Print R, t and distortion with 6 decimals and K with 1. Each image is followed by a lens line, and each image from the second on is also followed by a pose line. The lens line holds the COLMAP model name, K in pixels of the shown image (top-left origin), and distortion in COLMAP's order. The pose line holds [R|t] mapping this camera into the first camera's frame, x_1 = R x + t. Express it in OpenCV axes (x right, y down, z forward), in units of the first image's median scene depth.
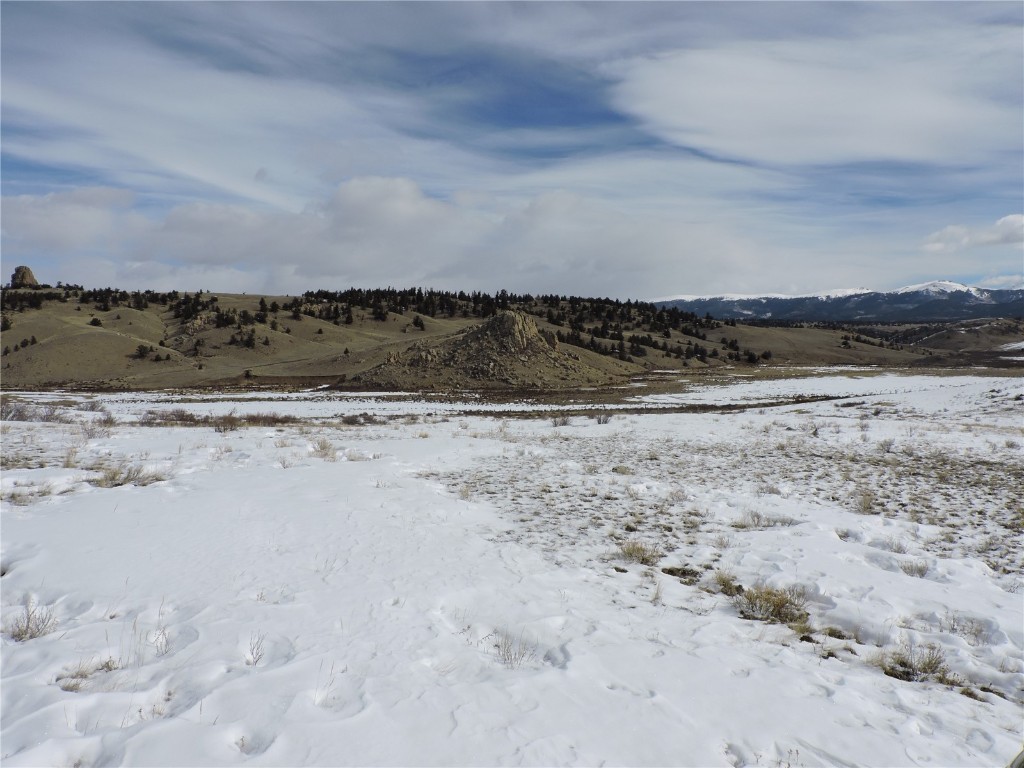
lens RADIAL K [[720.4, 0, 512.0], [0, 720.4, 384.0], [0, 0, 1]] dist [-0.020878, 0.001548]
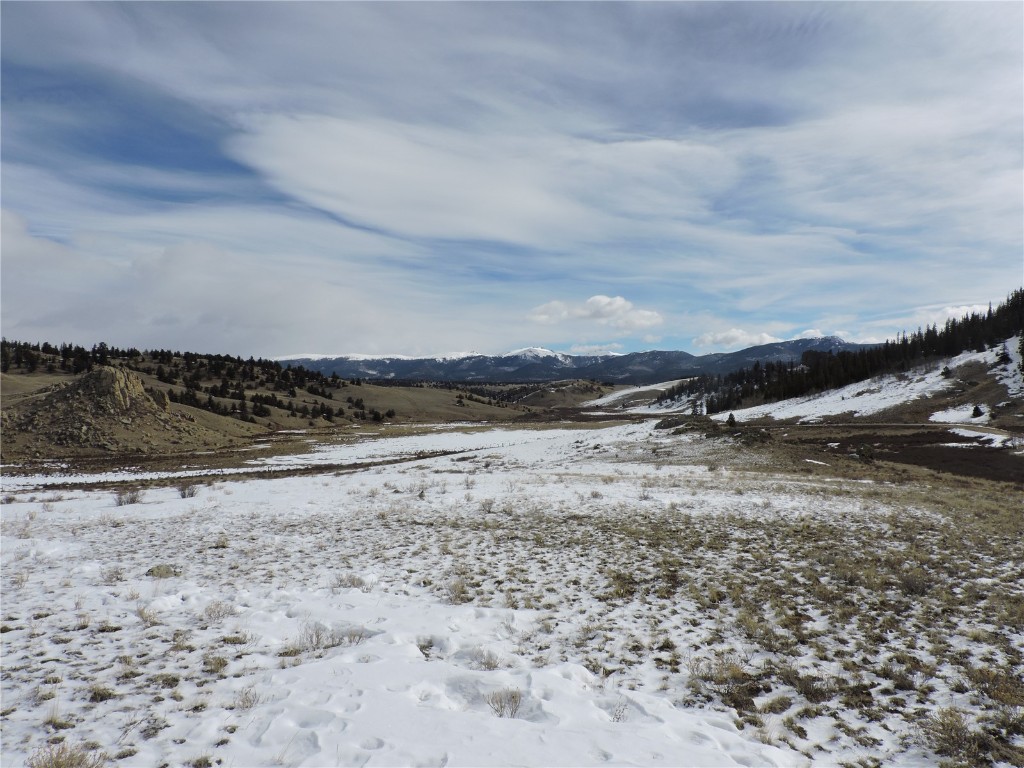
lens RADIAL K [[712.3, 0, 492.3], [0, 712.3, 385.3], [0, 0, 1]] dist [-0.006169, -0.002688]
pose [[0.888567, 0.006255, 0.458705, 0.074657], [0.030993, 0.996804, -0.073630, -0.003789], [-0.457699, 0.079642, 0.885533, 0.115770]]
